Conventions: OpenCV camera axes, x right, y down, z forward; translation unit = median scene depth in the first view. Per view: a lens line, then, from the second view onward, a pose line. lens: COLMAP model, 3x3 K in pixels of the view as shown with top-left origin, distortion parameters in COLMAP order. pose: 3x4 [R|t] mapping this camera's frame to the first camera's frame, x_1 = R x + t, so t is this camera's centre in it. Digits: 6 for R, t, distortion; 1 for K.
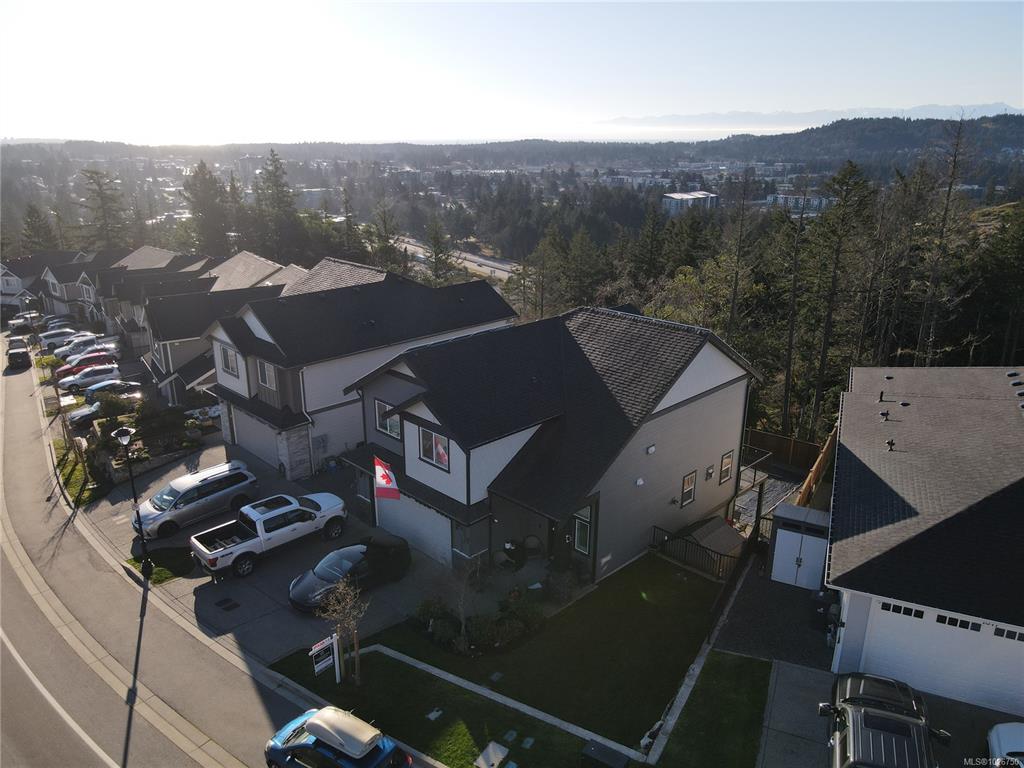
lens RADIAL K [[752.1, 0, 512.0], [0, 752.1, 384.0], [0, 0, 1]] dist [-0.000654, 0.025209]
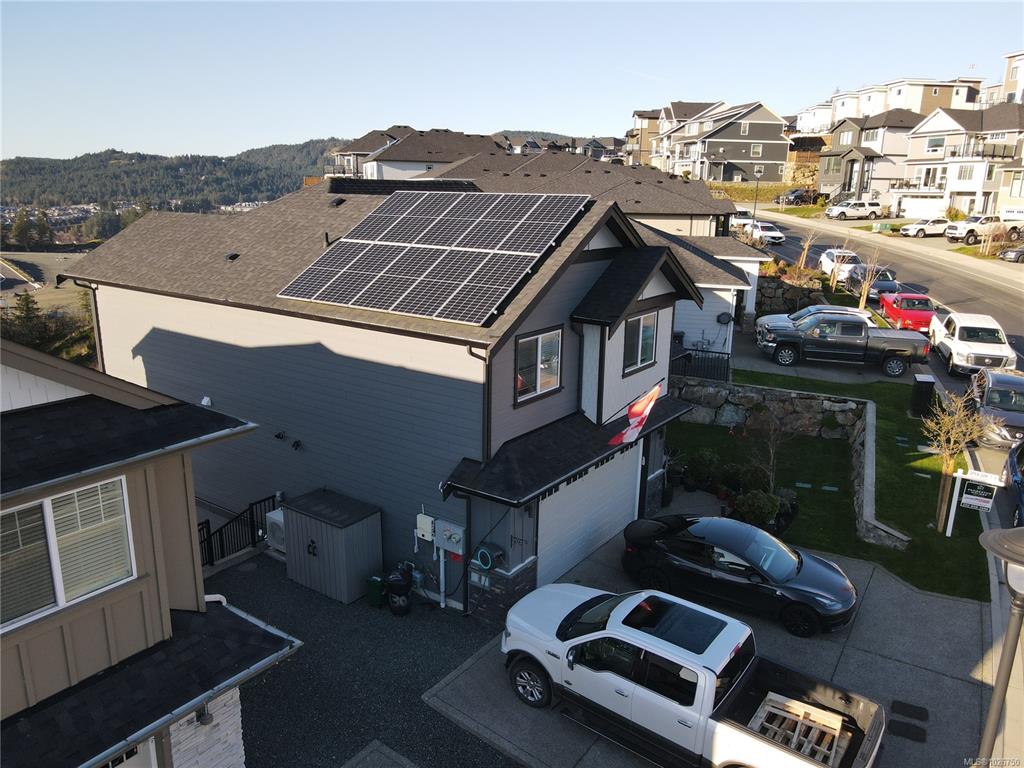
lens RADIAL K [[752.1, 0, 512.0], [0, 752.1, 384.0], [0, 0, 1]] dist [-0.000654, 0.025209]
pose [[-0.168548, -0.256282, 0.951794, -0.532446], [0.295196, 0.908165, 0.296809, -0.079151], [-0.940453, 0.330992, -0.077416, 0.875494]]
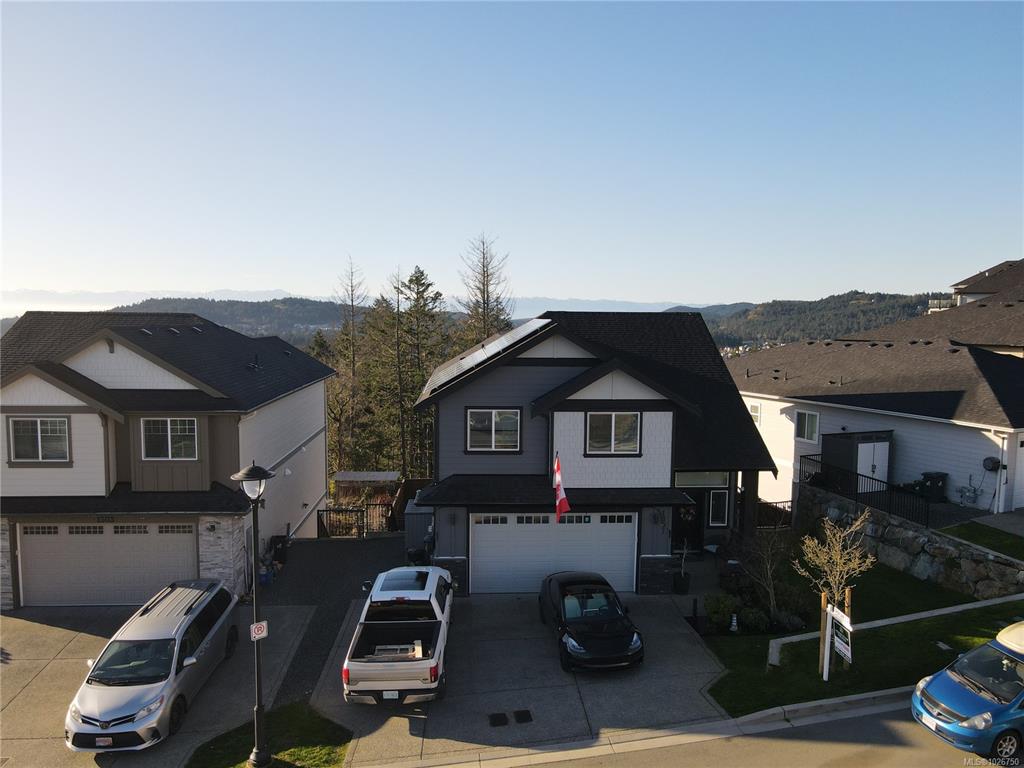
lens RADIAL K [[752.1, 0, 512.0], [0, 752.1, 384.0], [0, 0, 1]] dist [-0.000654, 0.025209]
pose [[0.667964, -0.066466, 0.741220, -0.583611], [0.231124, 0.965280, -0.121724, 0.081352], [-0.707394, 0.252621, 0.660134, 0.395415]]
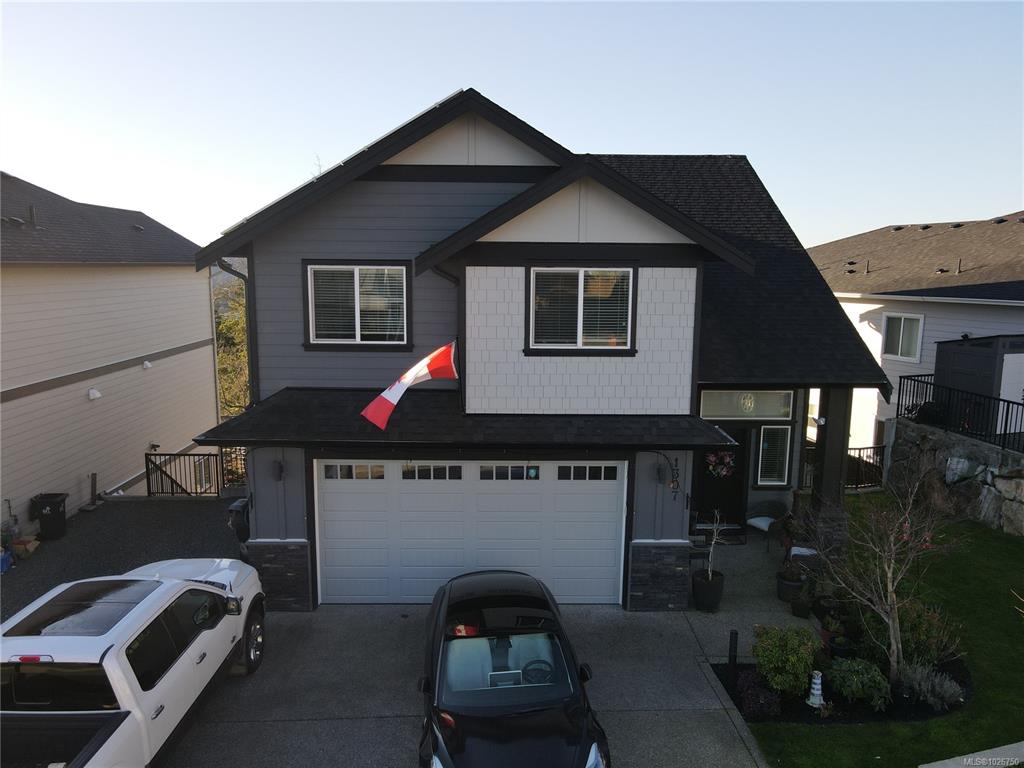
lens RADIAL K [[752.1, 0, 512.0], [0, 752.1, 384.0], [0, 0, 1]] dist [-0.000654, 0.025209]
pose [[0.695962, -0.111762, 0.709328, -0.327707], [0.223198, 0.972553, -0.065756, 0.109577], [-0.682510, 0.204084, 0.701805, 0.553929]]
